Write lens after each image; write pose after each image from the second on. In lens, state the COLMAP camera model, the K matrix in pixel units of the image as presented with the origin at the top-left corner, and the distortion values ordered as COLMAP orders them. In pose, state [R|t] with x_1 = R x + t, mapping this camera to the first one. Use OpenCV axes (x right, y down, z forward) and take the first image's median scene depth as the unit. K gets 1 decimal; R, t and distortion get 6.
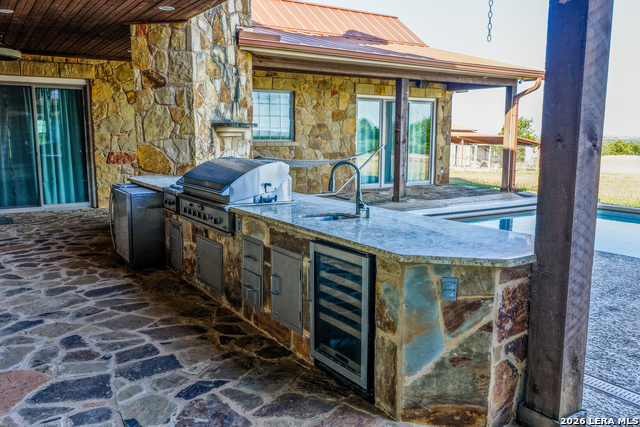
lens RADIAL K [[531.4, 0, 319.6], [0, 531.4, 211.7], [0, 0, 1]] dist [-0.006985, 0.013837]
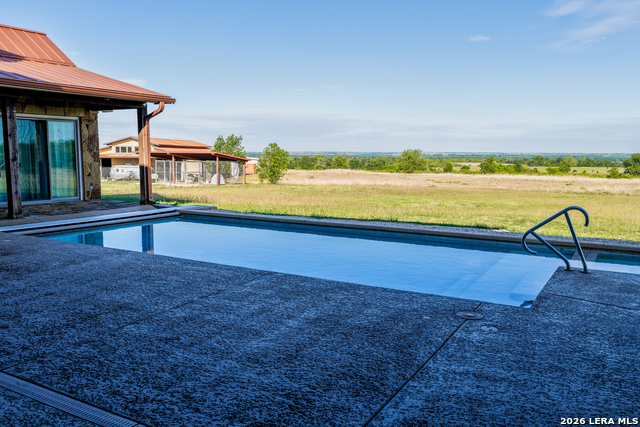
lens RADIAL K [[531.4, 0, 320.0], [0, 531.4, 217.4], [0, 0, 1]] dist [-0.006985, 0.013837]
pose [[0.901691, -0.052980, 0.429123, 0.188504], [0.061104, 0.998118, -0.005164, 0.015358], [-0.428042, 0.030877, 0.903231, -0.125861]]
